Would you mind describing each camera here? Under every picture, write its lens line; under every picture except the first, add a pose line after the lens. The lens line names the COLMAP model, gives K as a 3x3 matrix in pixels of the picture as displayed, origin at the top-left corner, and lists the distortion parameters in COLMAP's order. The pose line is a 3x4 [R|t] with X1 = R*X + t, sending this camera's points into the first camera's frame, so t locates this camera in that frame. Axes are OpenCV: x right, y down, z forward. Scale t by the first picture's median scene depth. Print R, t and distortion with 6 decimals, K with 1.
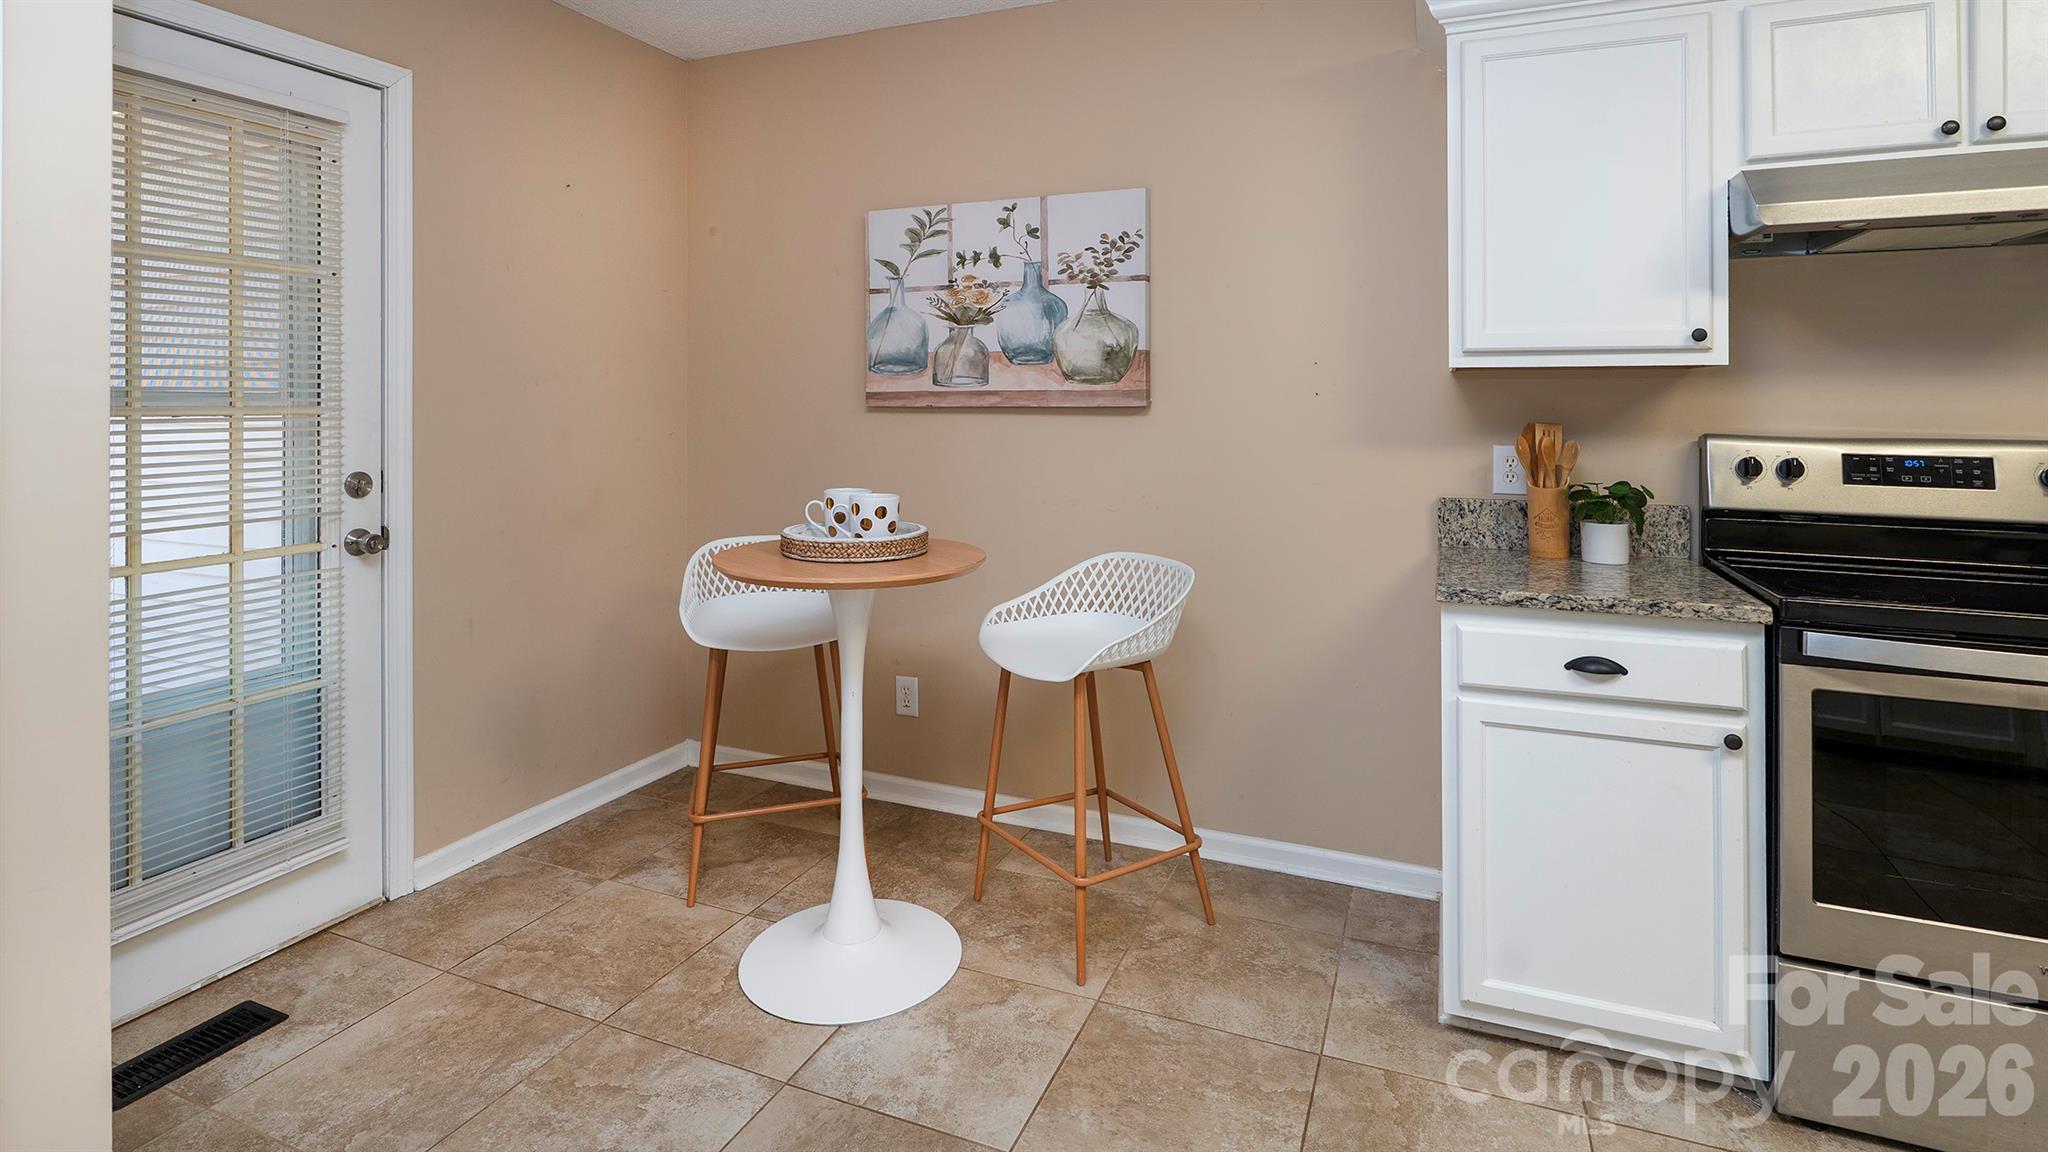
lens RADIAL K [[980.0, 0, 1033.4], [0, 980.0, 415.8], [0, 0, 1]] dist [-0.008243, 0.002252]
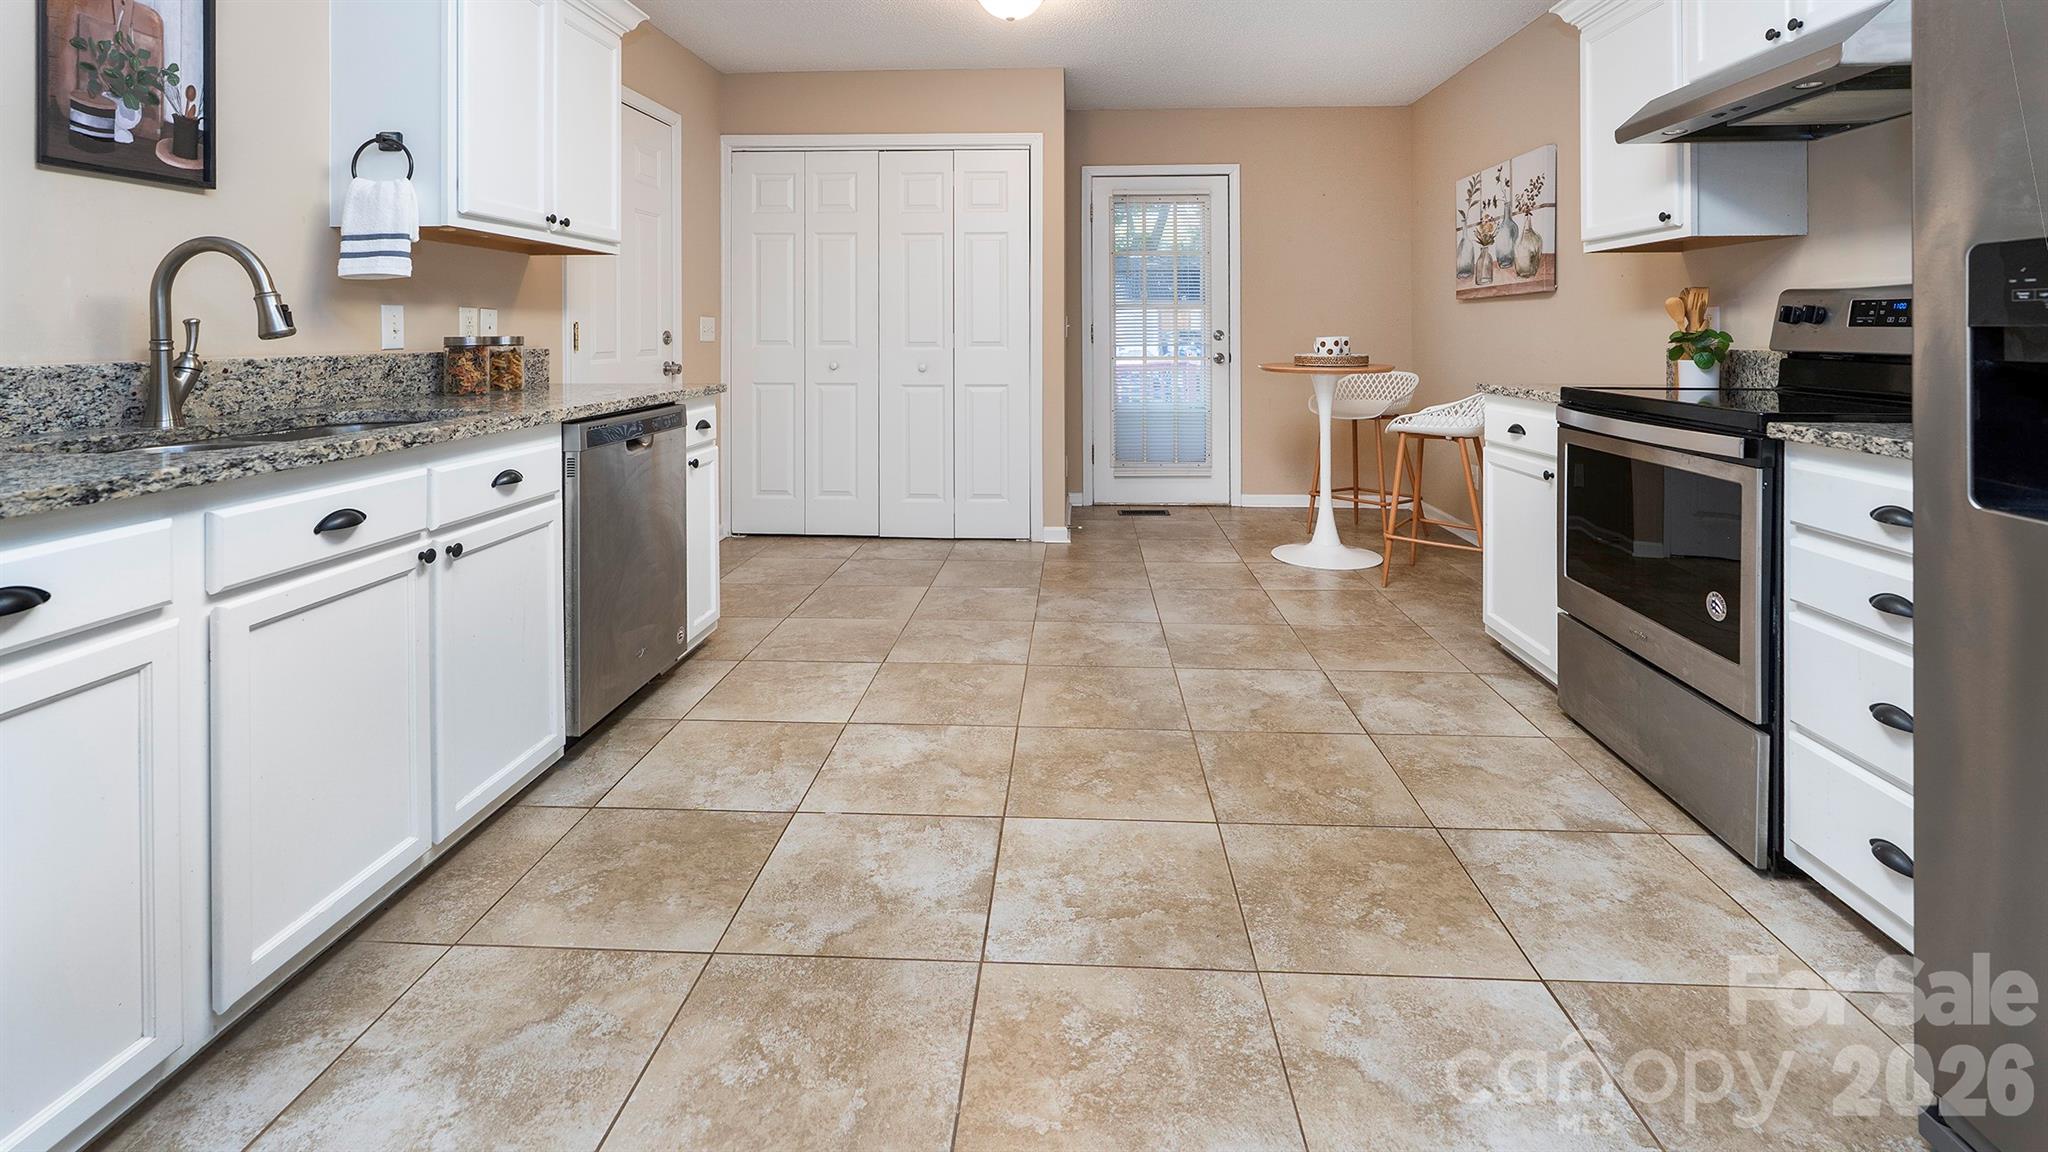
lens RADIAL K [[871.8, 0, 1066.3], [0, 871.8, 338.1], [0, 0, 1]] dist [0.002158, -0.000582]
pose [[0.369646, 0.005087, -0.929159, 1.321358], [-0.012570, 0.999921, 0.000474, 0.086521], [0.929088, 0.011504, 0.369681, -0.205852]]
